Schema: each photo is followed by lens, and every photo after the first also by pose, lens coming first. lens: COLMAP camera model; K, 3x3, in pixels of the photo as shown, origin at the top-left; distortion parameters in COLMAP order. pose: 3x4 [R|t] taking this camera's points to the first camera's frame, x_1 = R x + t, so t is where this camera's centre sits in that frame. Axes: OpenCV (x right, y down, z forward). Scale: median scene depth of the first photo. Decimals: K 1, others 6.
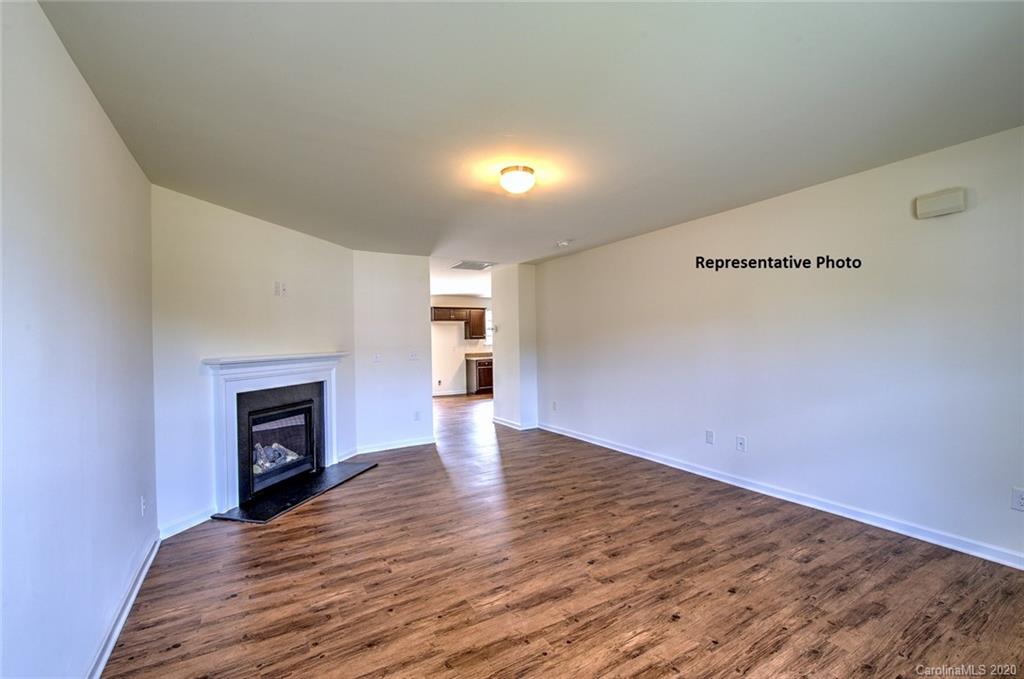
lens RADIAL K [[434.6, 0, 512.2], [0, 434.6, 340.8], [0, 0, 1]] dist [0.009297, -0.003506]
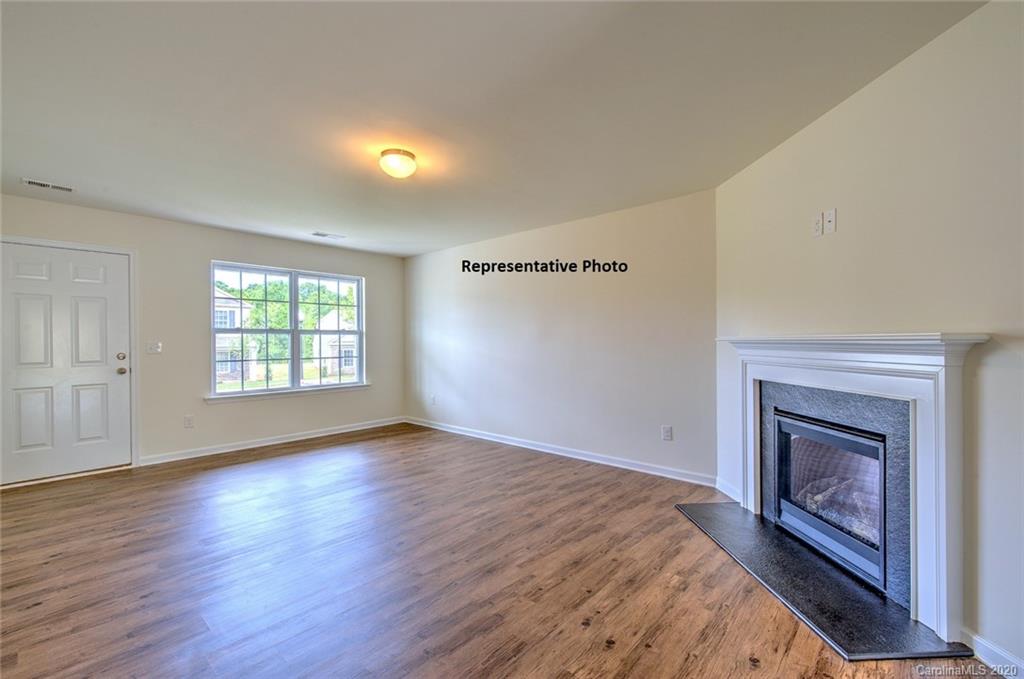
lens RADIAL K [[434.6, 0, 512.2], [0, 434.6, 340.8], [0, 0, 1]] dist [0.009297, -0.003506]
pose [[-0.955924, 0.024546, -0.292586, 0.066813], [0.023044, 0.999698, 0.008578, 0.035436], [0.292708, 0.001458, -0.956201, 2.046808]]
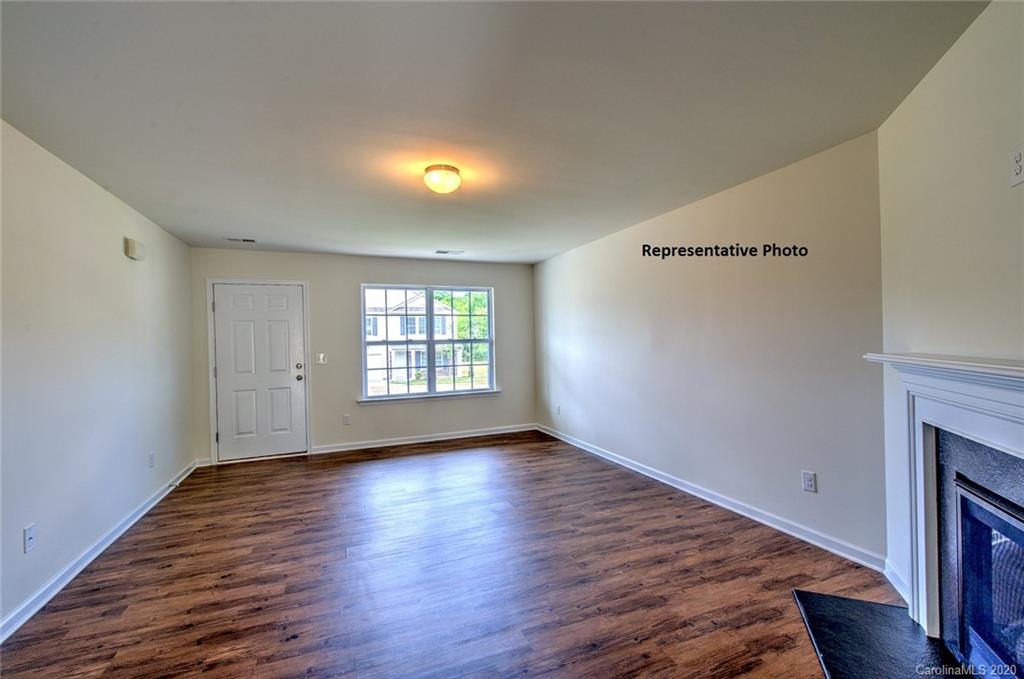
lens RADIAL K [[434.6, 0, 512.2], [0, 434.6, 340.8], [0, 0, 1]] dist [0.009297, -0.003506]
pose [[-0.988597, 0.041626, 0.144719, -0.271255], [0.042180, 0.999110, 0.000761, -0.000070], [-0.144558, 0.006857, -0.989473, 1.961402]]
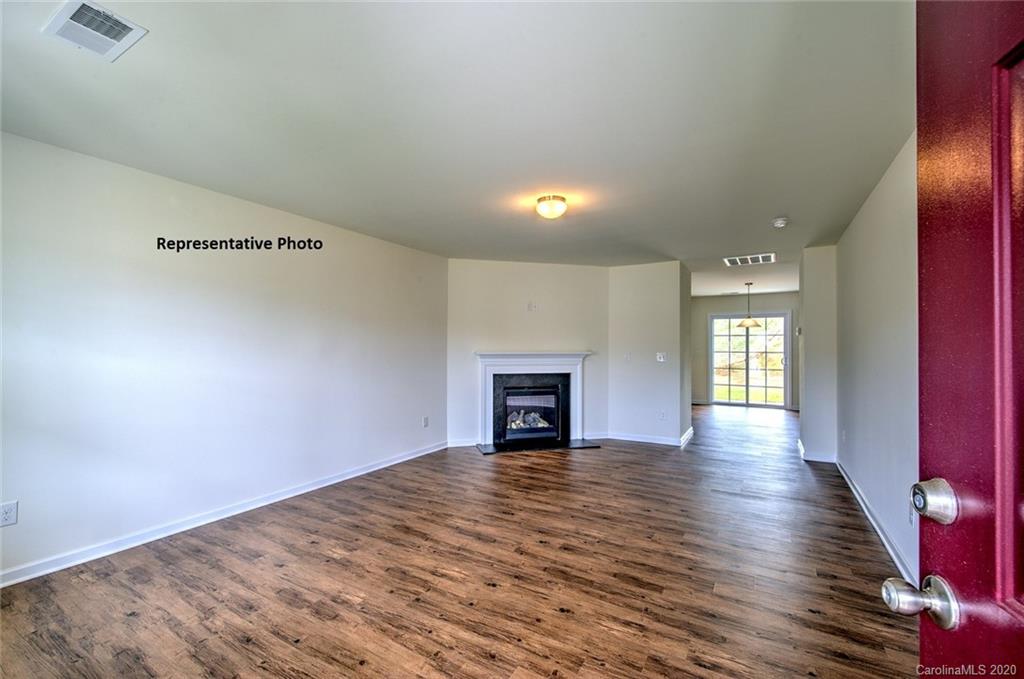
lens RADIAL K [[434.6, 0, 512.2], [0, 434.6, 340.8], [0, 0, 1]] dist [0.009297, -0.003506]
pose [[0.479238, 0.006852, -0.877658, 1.002053], [-0.012119, 0.999926, 0.001189, -0.006354], [0.877601, 0.010066, 0.479286, 0.351238]]
